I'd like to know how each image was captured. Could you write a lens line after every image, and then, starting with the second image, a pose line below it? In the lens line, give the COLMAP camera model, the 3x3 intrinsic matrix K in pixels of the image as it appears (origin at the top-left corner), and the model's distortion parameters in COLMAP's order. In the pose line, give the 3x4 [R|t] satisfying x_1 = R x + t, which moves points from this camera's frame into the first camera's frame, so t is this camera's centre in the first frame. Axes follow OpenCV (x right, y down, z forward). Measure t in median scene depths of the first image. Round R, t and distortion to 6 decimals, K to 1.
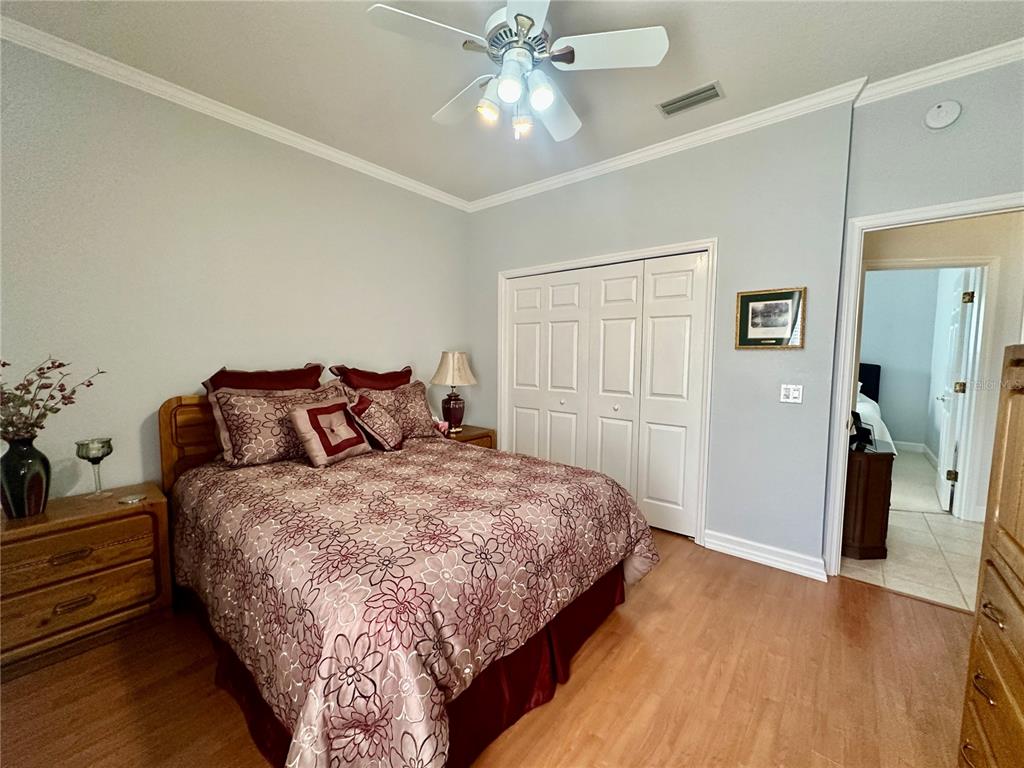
lens RADIAL K [[405.5, 0, 507.9], [0, 405.5, 384.8], [0, 0, 1]] dist [-0.004487, 0.000704]
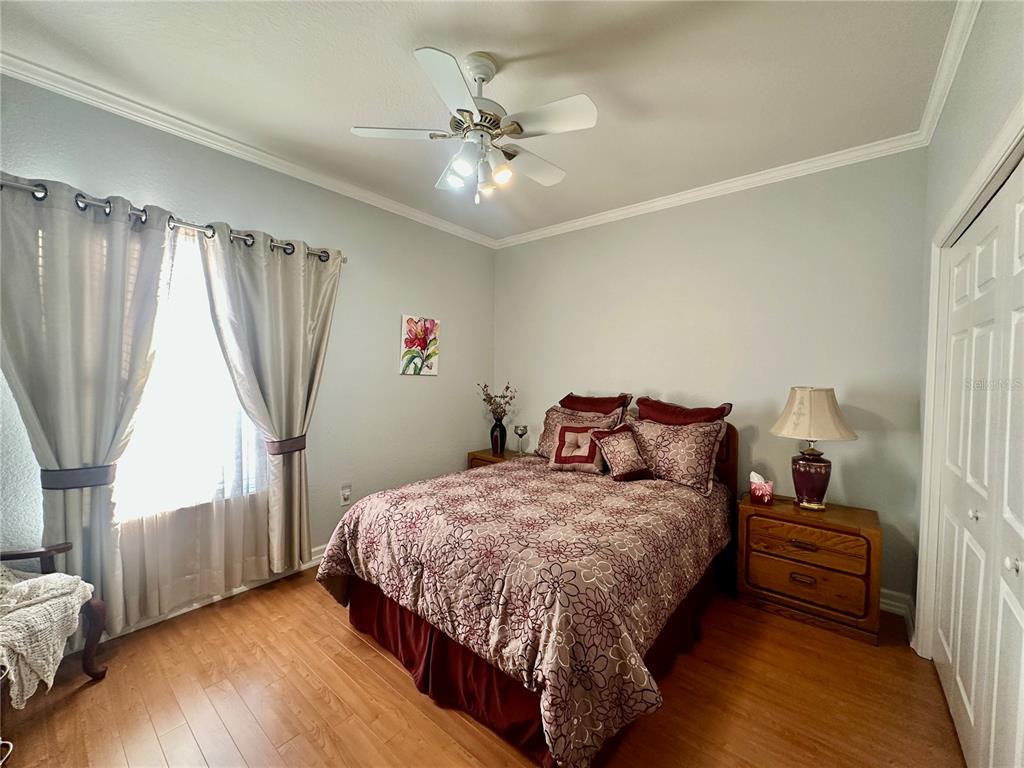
lens RADIAL K [[405.5, 0, 511.4], [0, 405.5, 383.3], [0, 0, 1]] dist [-0.004487, 0.000704]
pose [[0.007568, 0.017558, -0.999817, 0.787741], [-0.090677, 0.995739, 0.016800, -0.081156], [0.995852, 0.090533, 0.009128, 0.746447]]
